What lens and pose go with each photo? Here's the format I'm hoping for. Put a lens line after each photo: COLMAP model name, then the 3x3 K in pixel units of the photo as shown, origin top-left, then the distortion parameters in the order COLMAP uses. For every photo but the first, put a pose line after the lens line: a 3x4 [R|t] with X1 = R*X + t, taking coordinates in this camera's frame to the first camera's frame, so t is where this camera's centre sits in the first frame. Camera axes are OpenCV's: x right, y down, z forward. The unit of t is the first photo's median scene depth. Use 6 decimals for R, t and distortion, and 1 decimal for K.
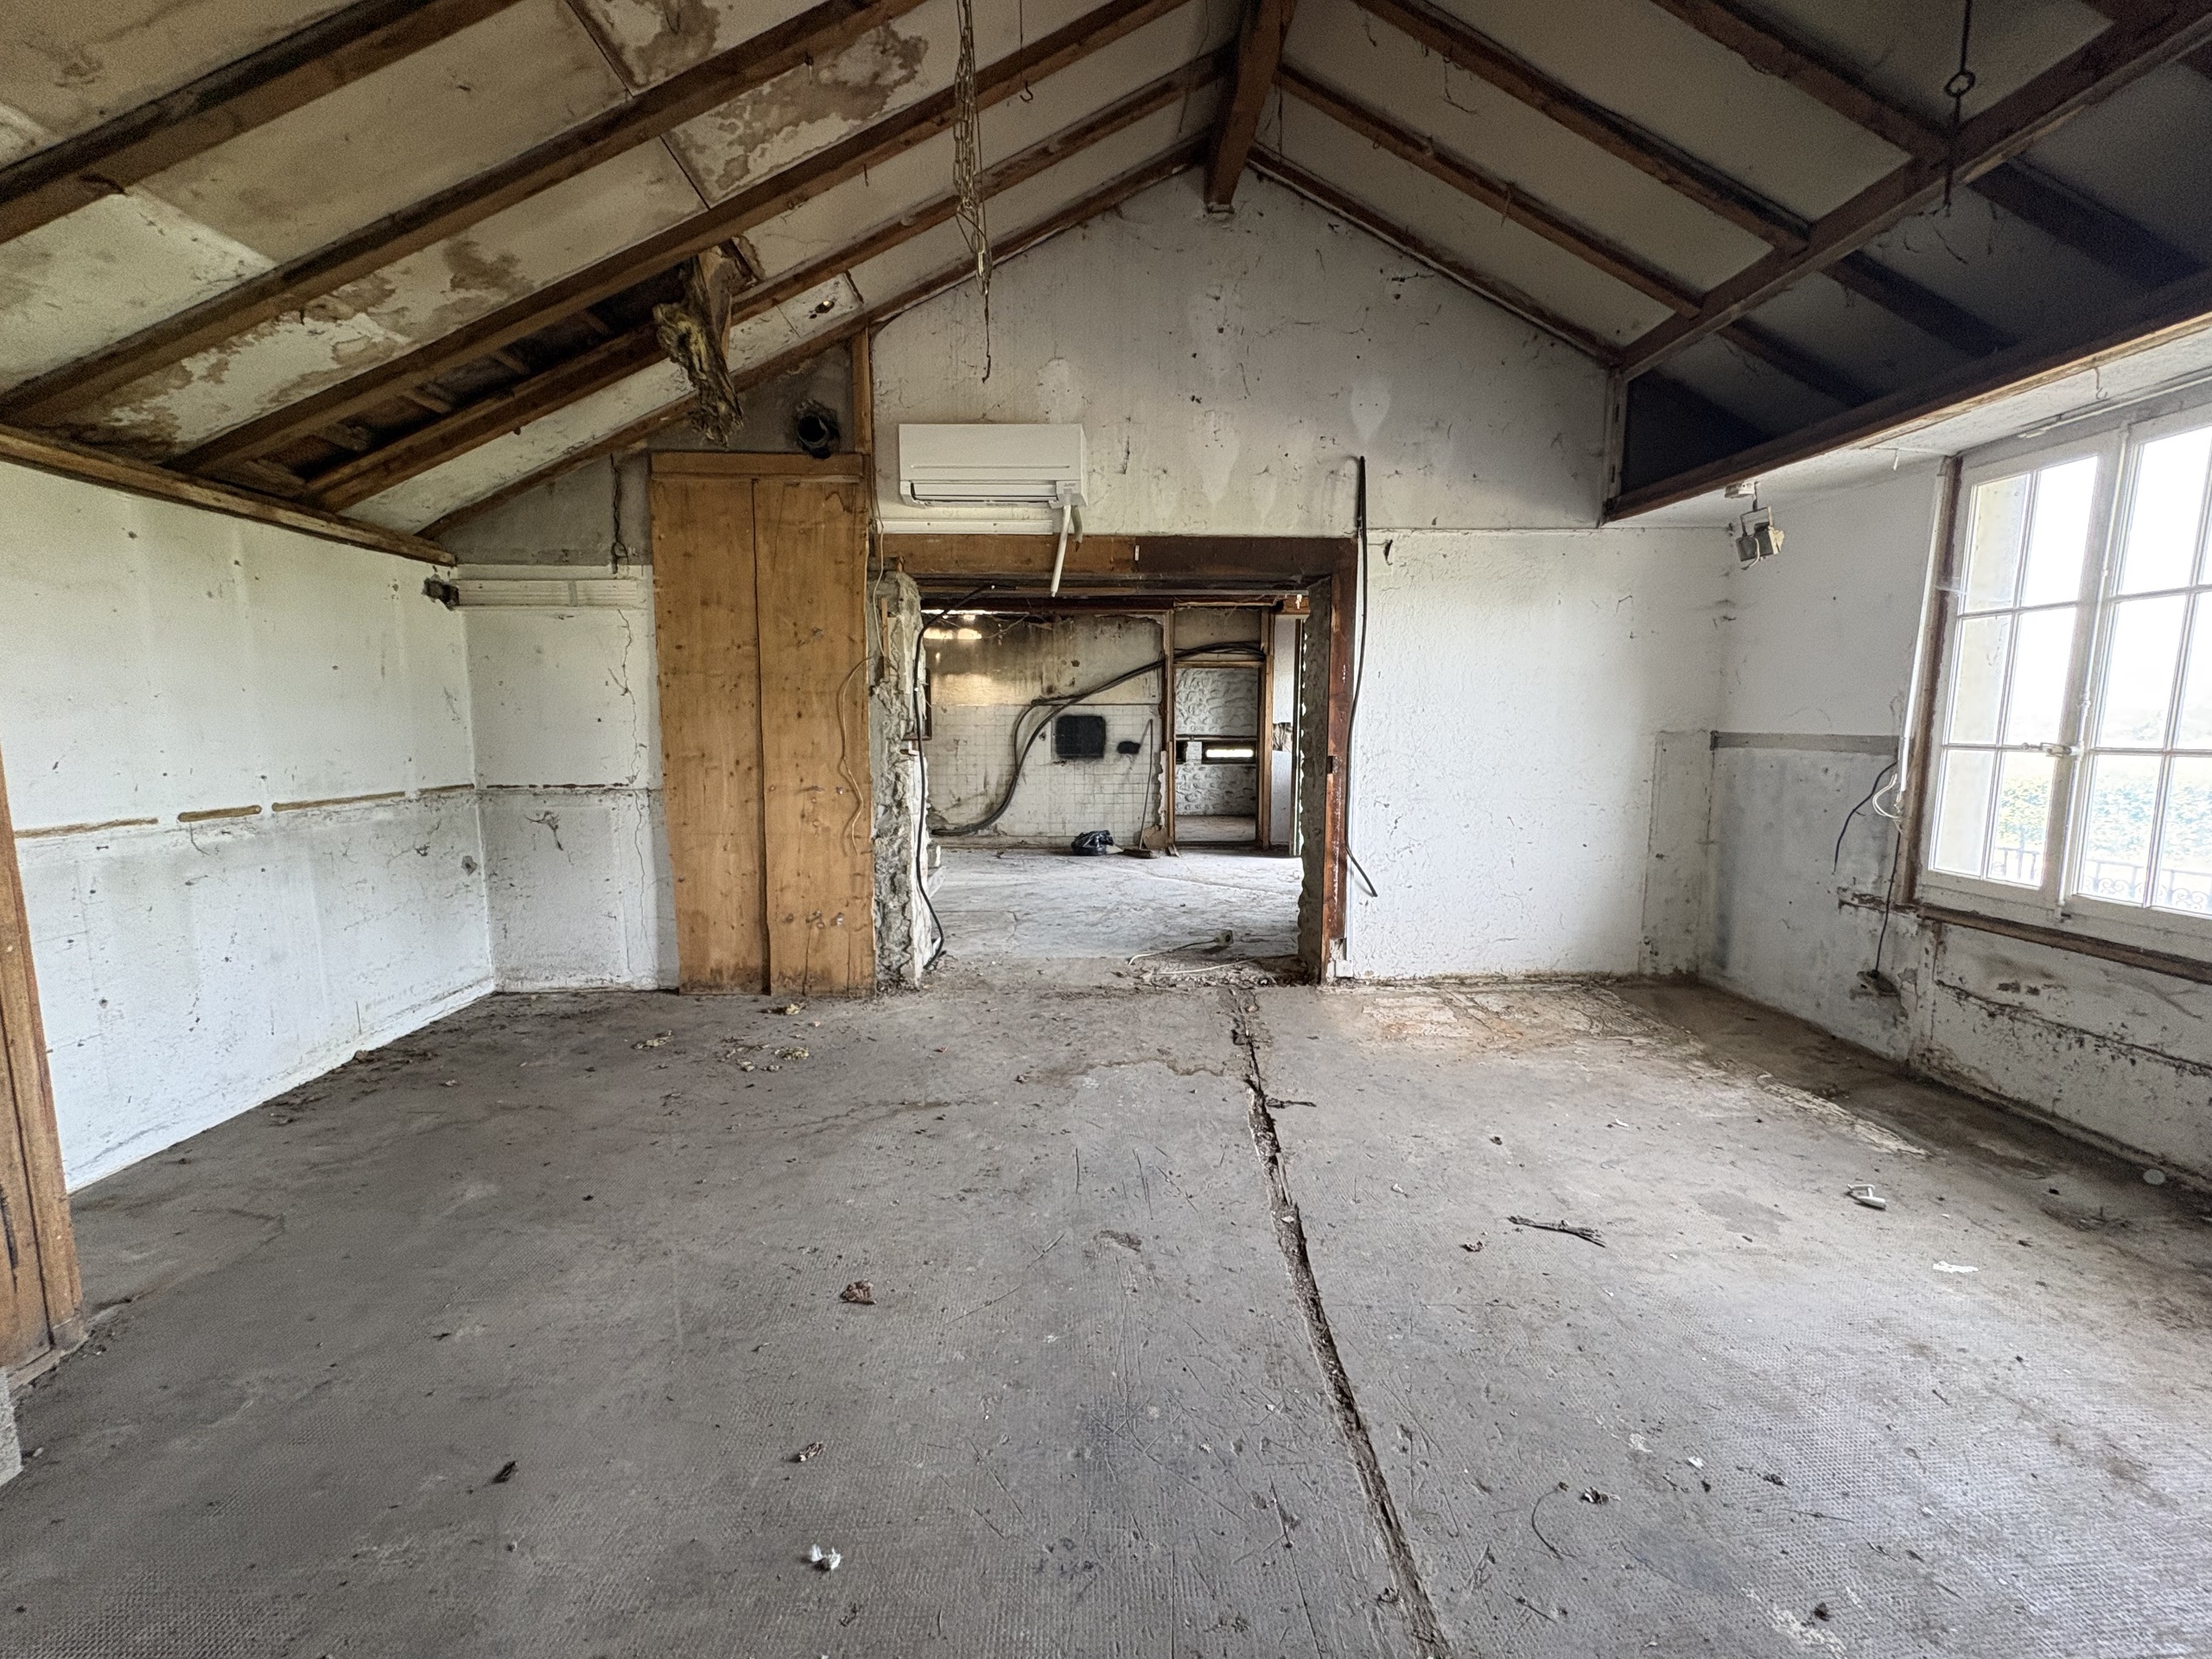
lens RADIAL K [[893.8, 0, 1112.9], [0, 893.8, 833.5], [0, 0, 1]] dist [-0.009855, -0.000047]
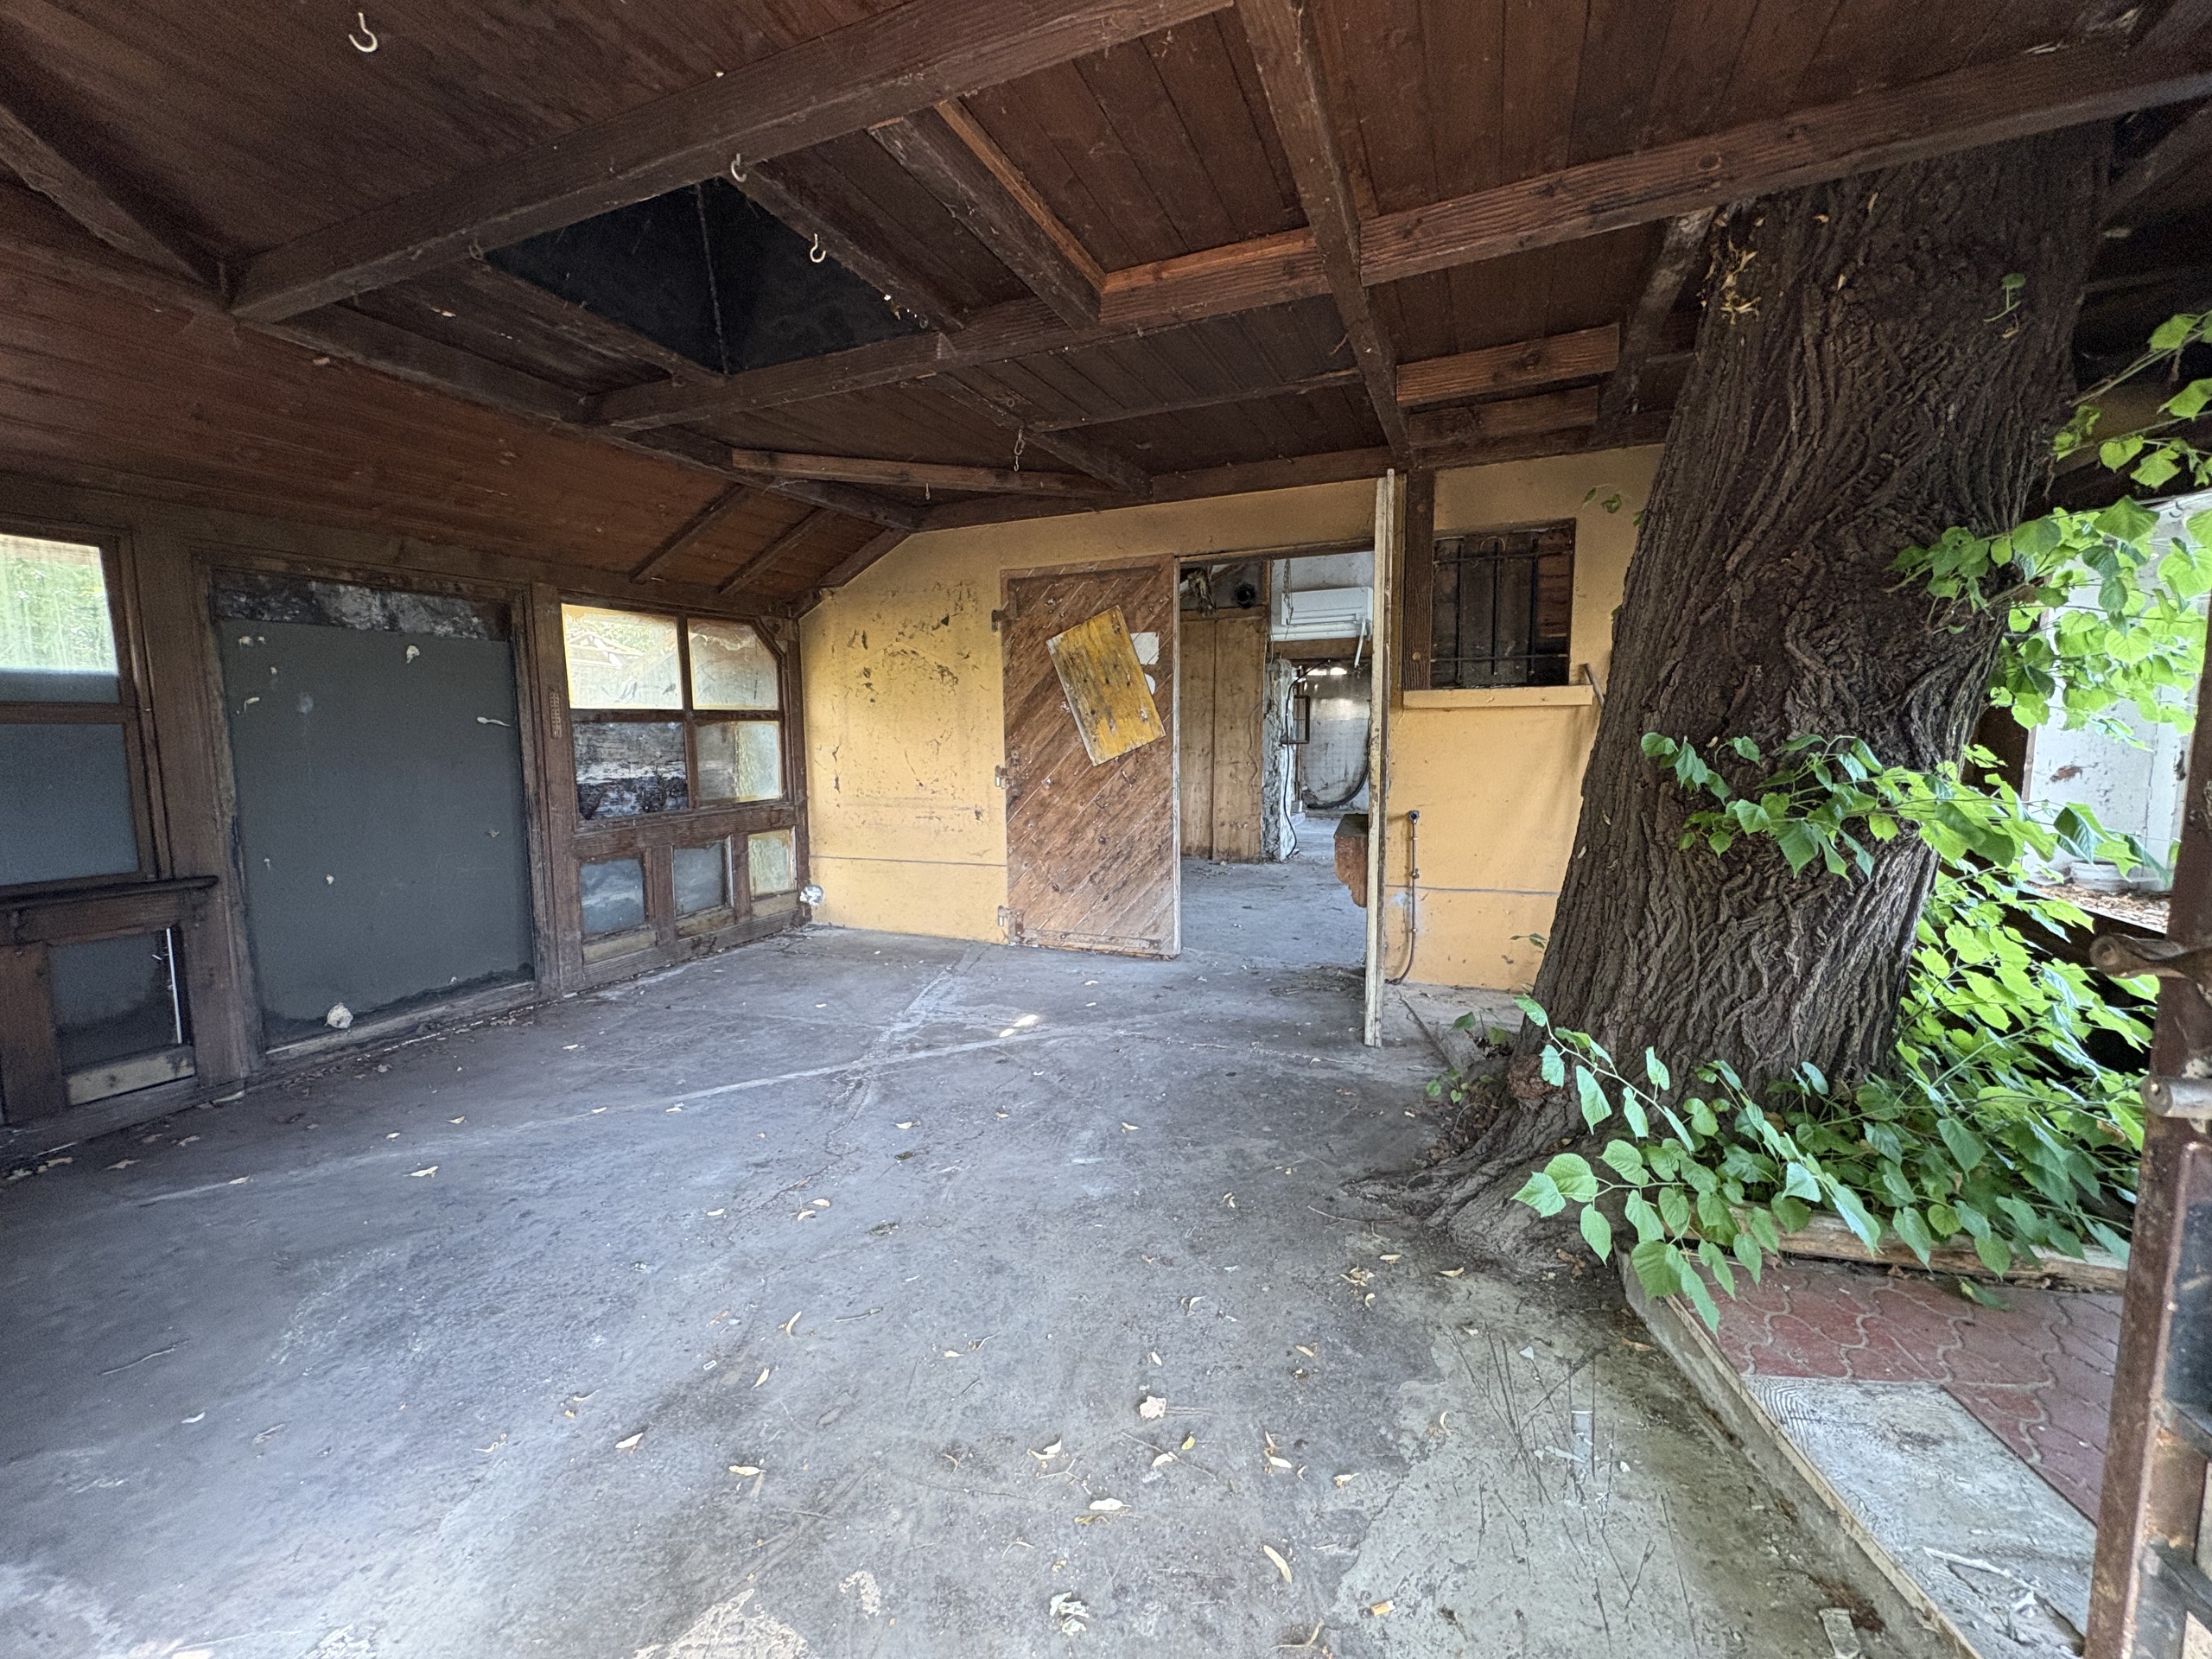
lens RADIAL K [[893.8, 0, 1112.9], [0, 893.8, 833.5], [0, 0, 1]] dist [-0.009855, -0.000047]
pose [[0.902022, 0.038654, -0.429955, 0.304009], [-0.043877, 0.999034, -0.002236, 0.129986], [0.429454, 0.020882, 0.902847, -0.990111]]
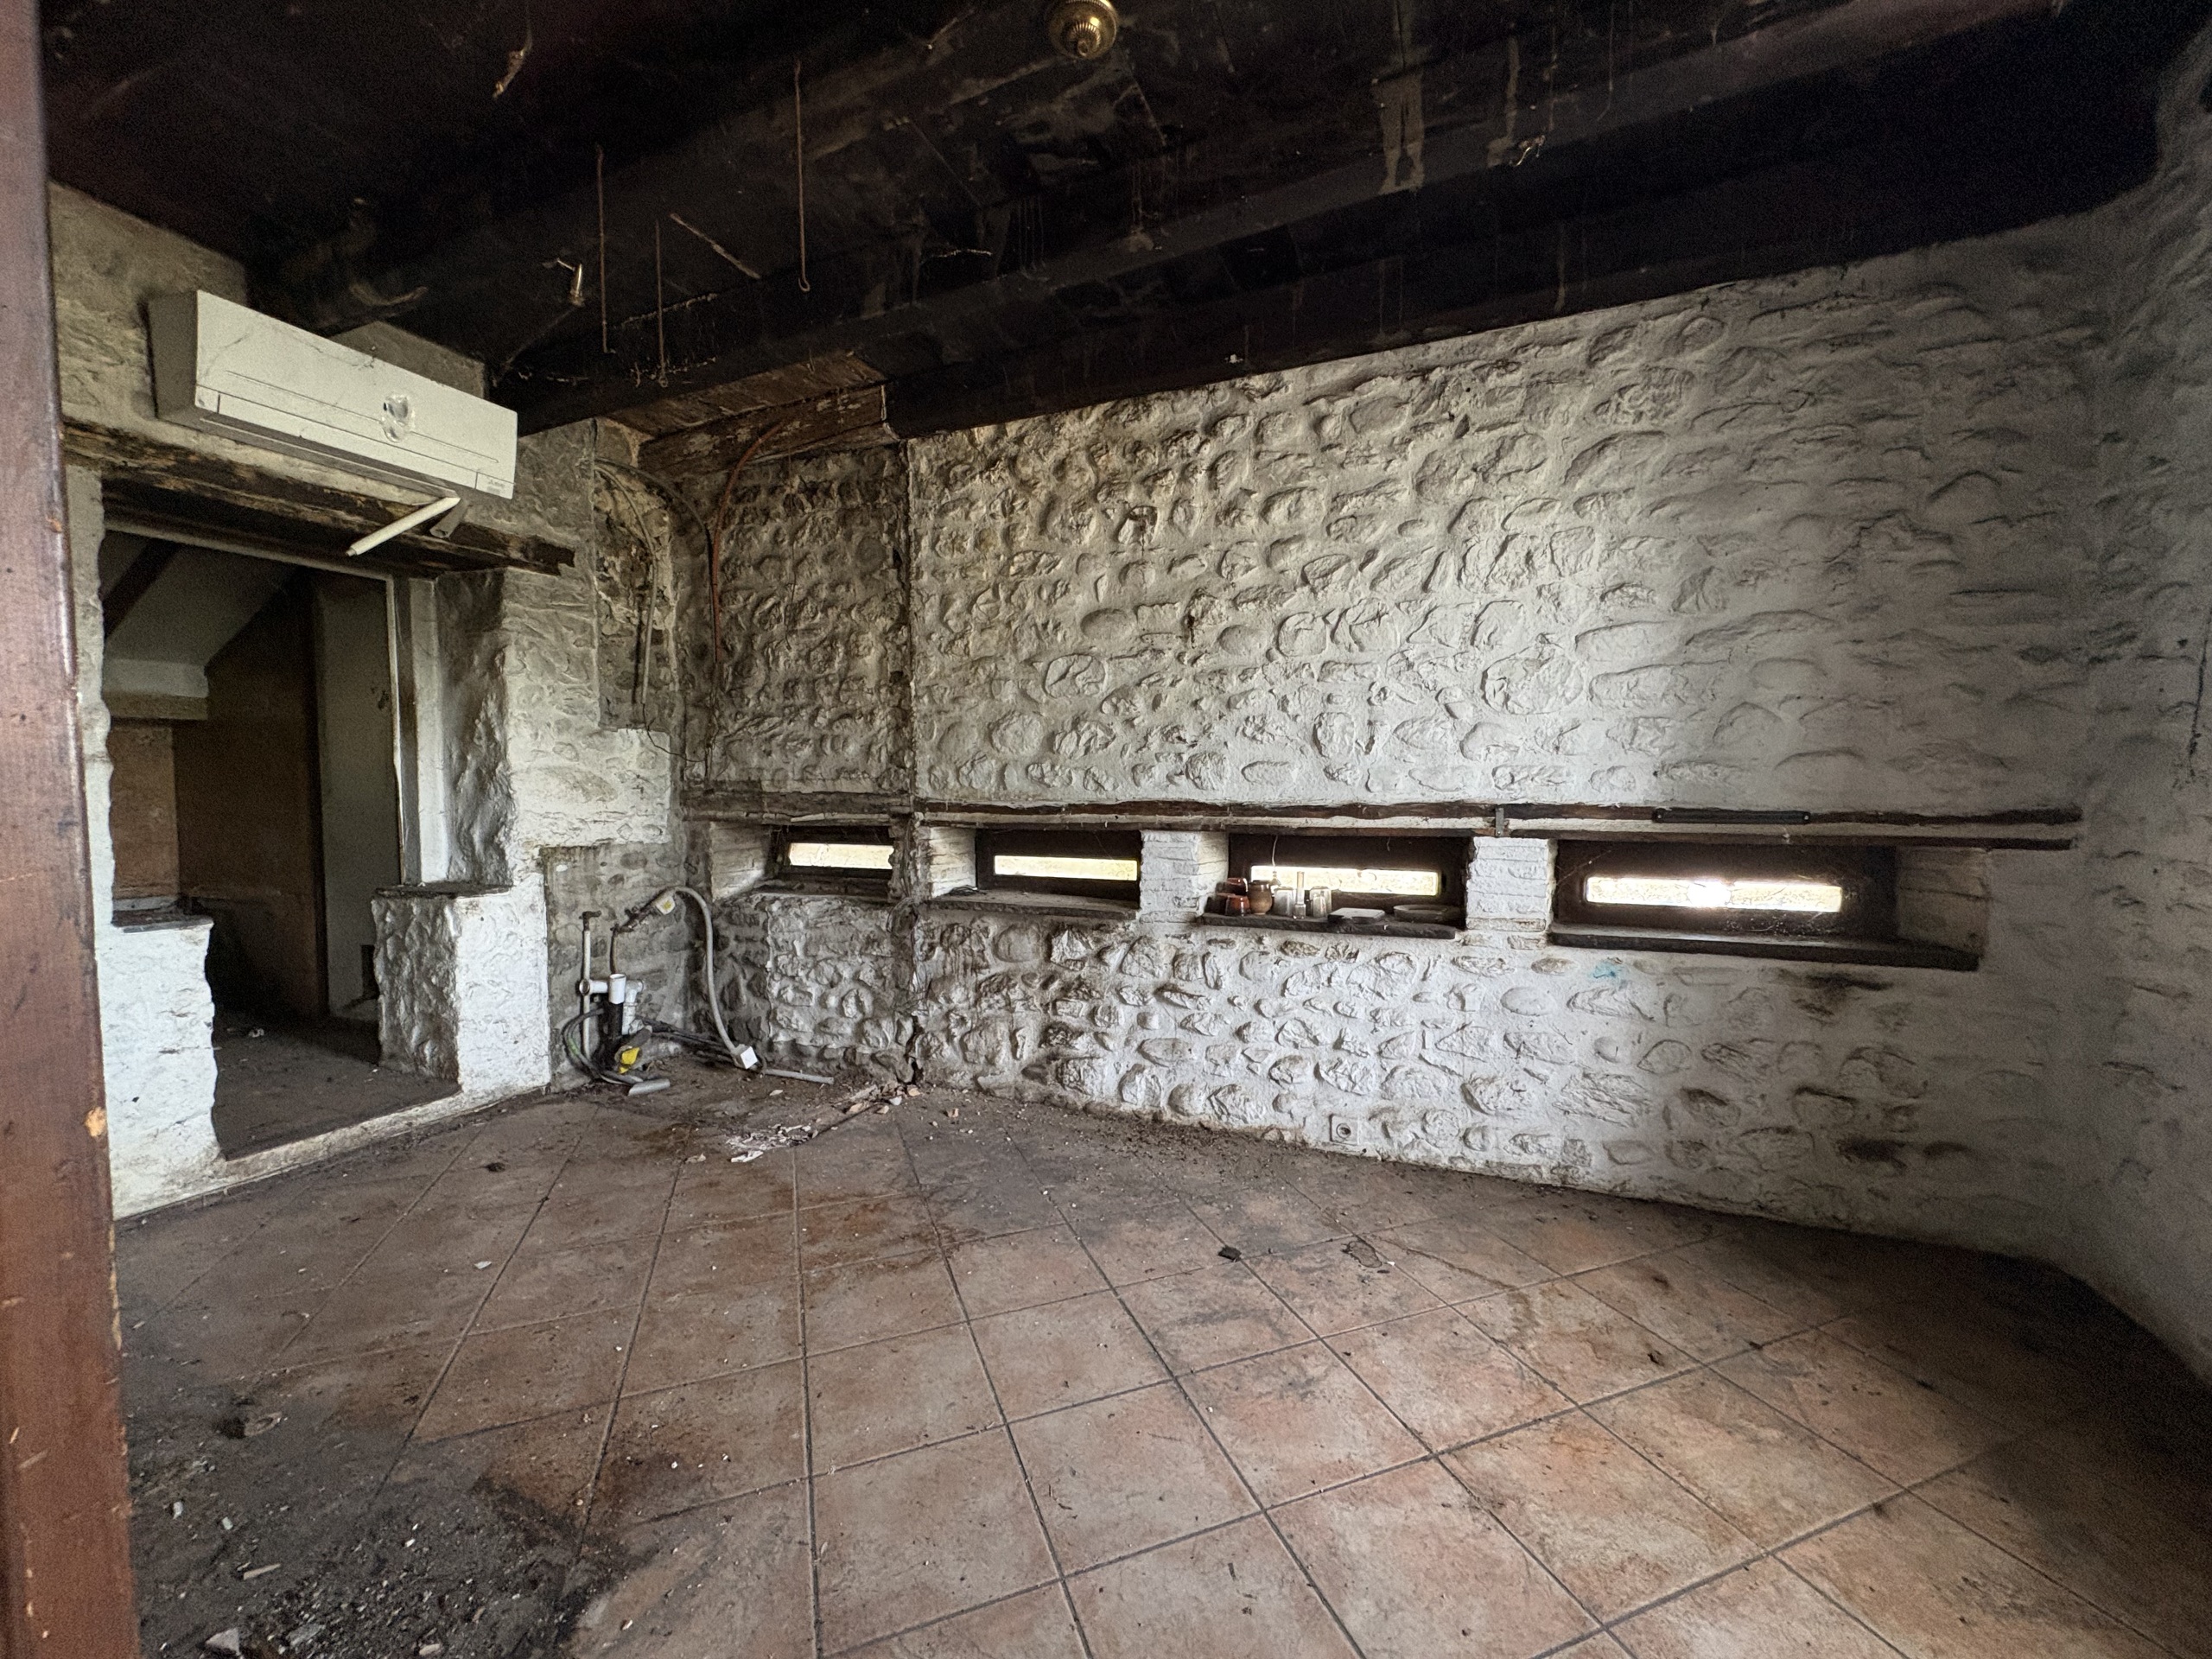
lens RADIAL K [[893.8, 0, 1112.9], [0, 893.8, 833.5], [0, 0, 1]] dist [-0.009855, -0.000047]
pose [[0.868775, 0.021498, -0.494740, 0.314777], [-0.056925, 0.996770, -0.056648, -0.238278], [0.491924, 0.077378, 0.867193, 2.125307]]
